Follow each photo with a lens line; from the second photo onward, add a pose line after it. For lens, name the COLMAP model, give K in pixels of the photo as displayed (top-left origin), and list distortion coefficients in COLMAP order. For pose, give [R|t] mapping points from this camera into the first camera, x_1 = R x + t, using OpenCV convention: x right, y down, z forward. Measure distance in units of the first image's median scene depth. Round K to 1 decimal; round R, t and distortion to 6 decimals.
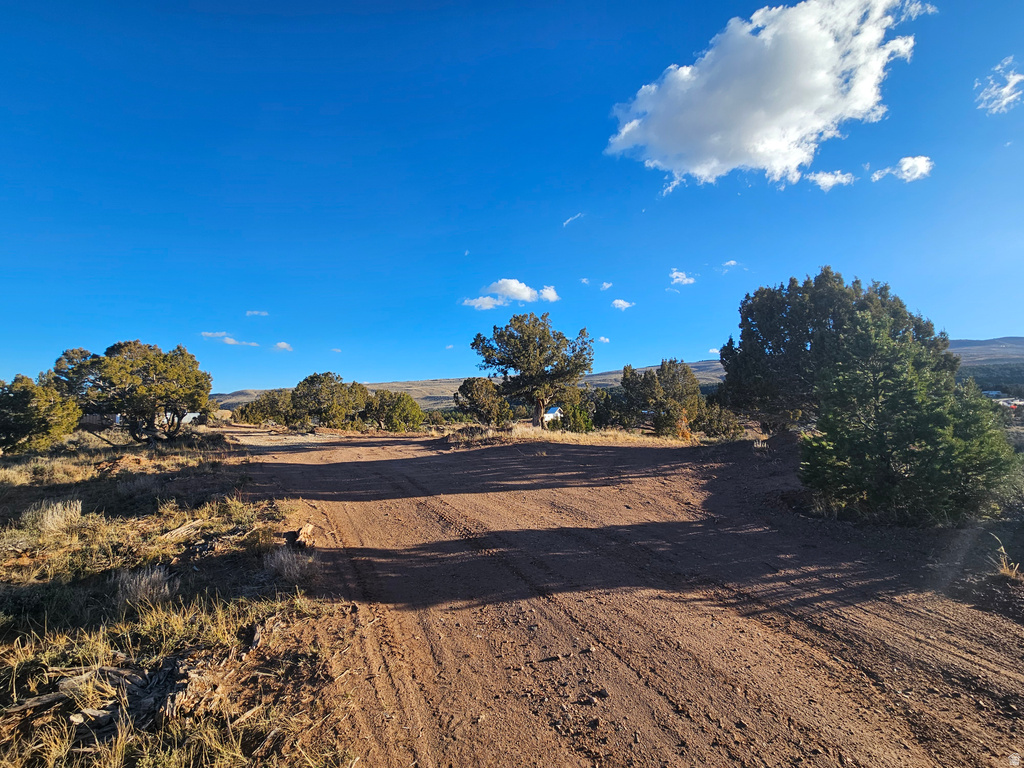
lens RADIAL K [[417.5, 0, 513.1], [0, 417.5, 379.7], [0, 0, 1]] dist [-0.001116, 0.000126]
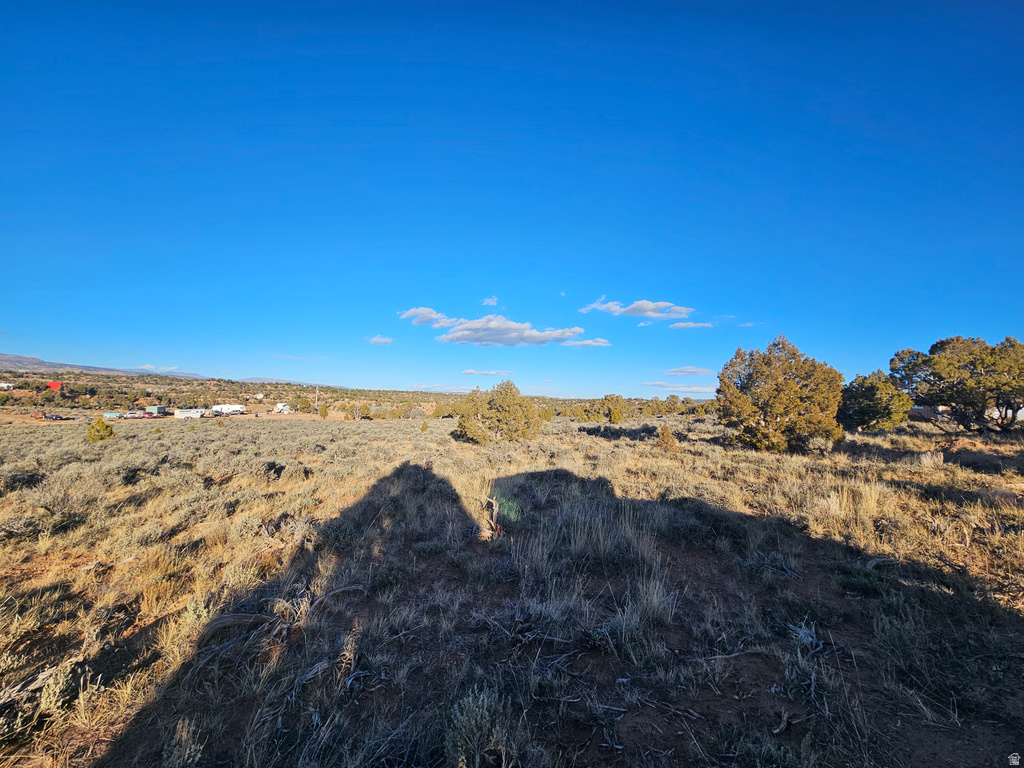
lens RADIAL K [[417.5, 0, 513.1], [0, 417.5, 379.7], [0, 0, 1]] dist [-0.001116, 0.000126]
pose [[0.023247, -0.029717, -0.999288, 0.160234], [0.041869, 0.998710, -0.028726, -0.001938], [0.998853, -0.041171, 0.024461, -0.205095]]
